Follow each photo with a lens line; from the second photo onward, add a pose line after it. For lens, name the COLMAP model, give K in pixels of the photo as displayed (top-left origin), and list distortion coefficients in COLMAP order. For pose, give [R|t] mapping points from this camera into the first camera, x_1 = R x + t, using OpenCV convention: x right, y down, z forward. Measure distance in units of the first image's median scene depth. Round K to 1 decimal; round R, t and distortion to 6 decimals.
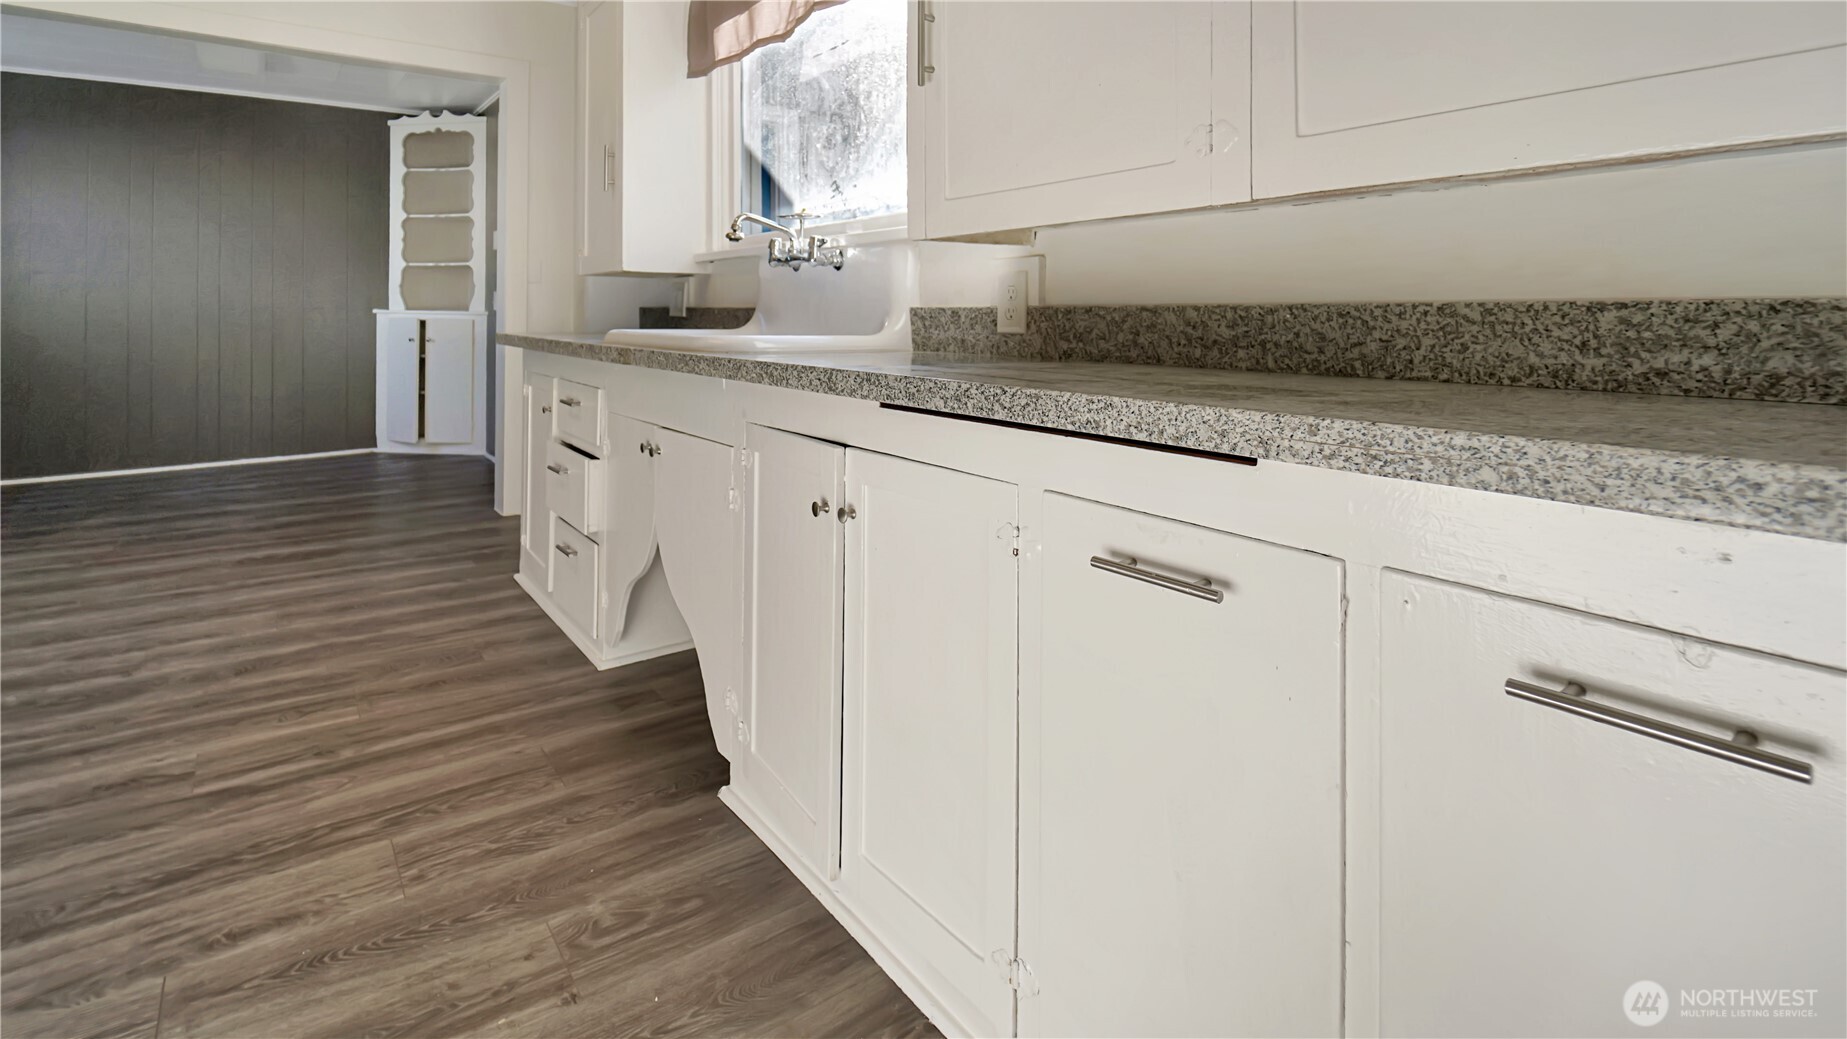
lens RADIAL K [[821.1, 0, 784.7], [0, 821.1, 395.4], [0, 0, 1]] dist [0.000336, -0.001815]
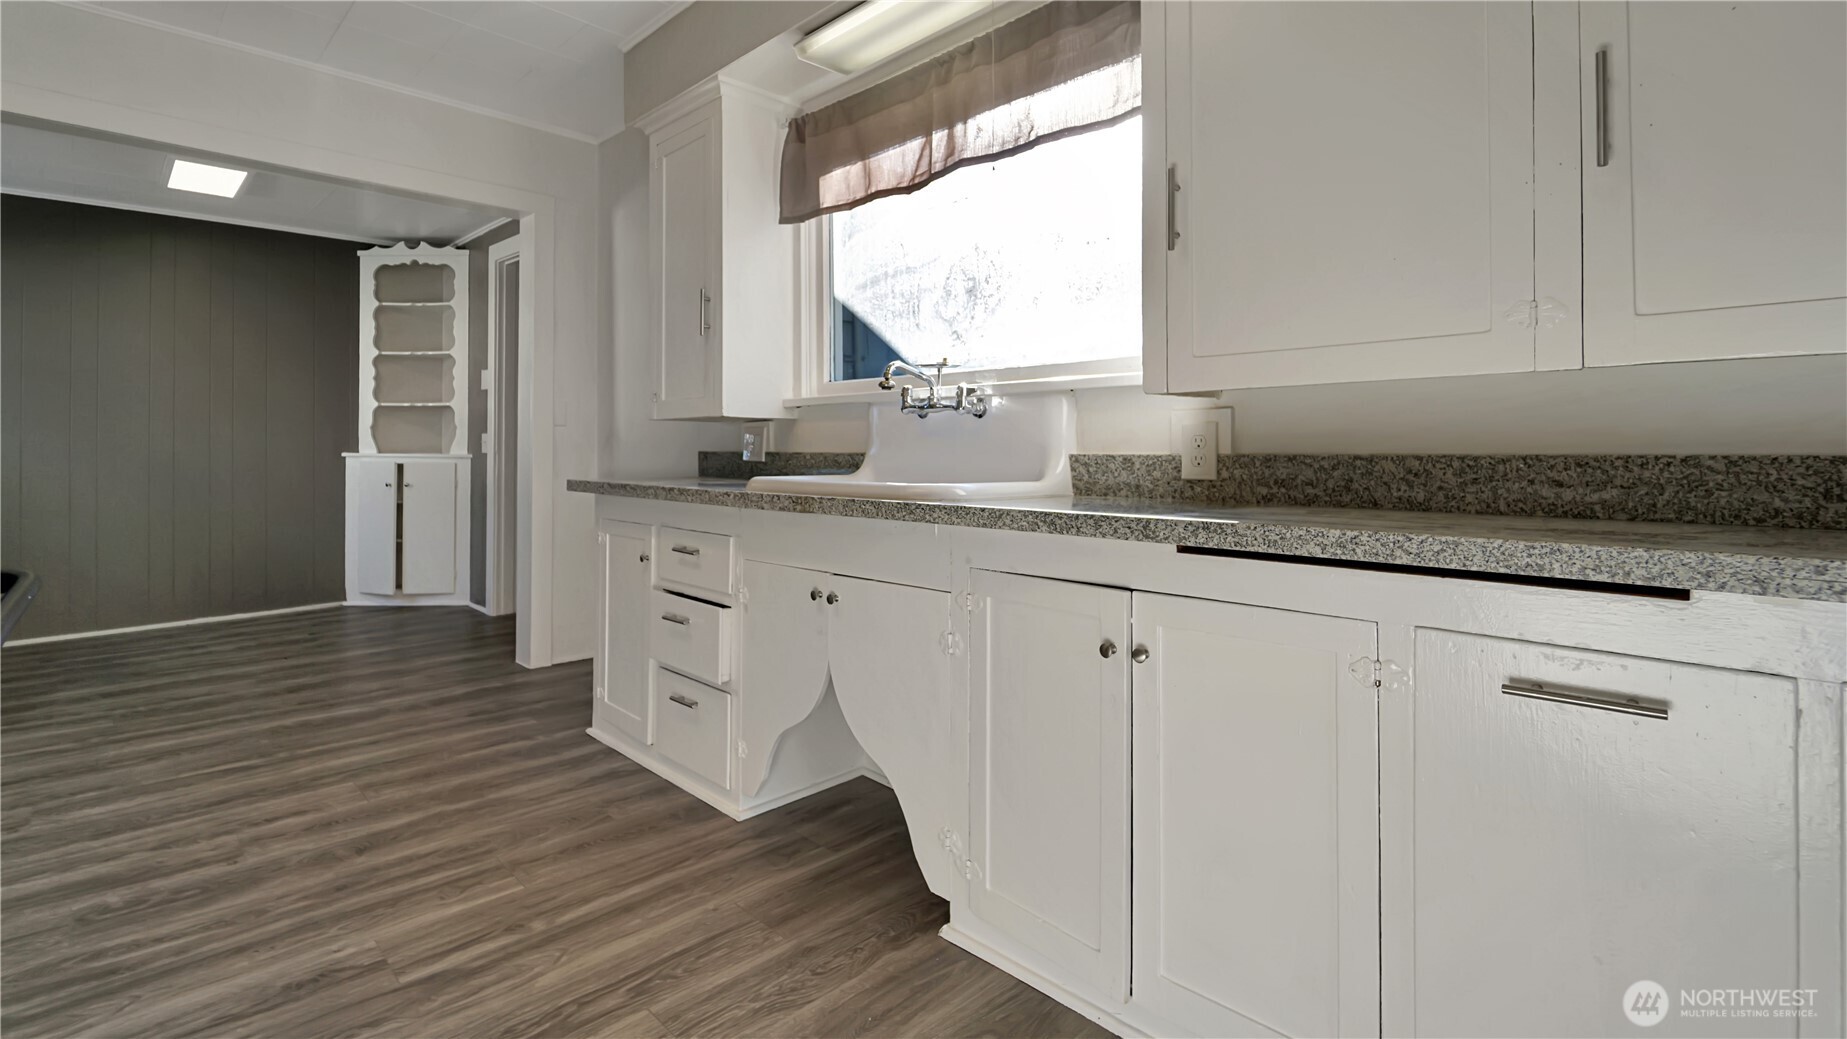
lens RADIAL K [[821.1, 0, 809.2], [0, 821.1, 527.4], [0, 0, 1]] dist [0.000336, -0.001815]
pose [[0.989305, -0.017059, 0.144863, -0.343593], [0.018111, 0.999818, -0.005943, -0.013941], [-0.144735, 0.008503, 0.989434, 0.009049]]
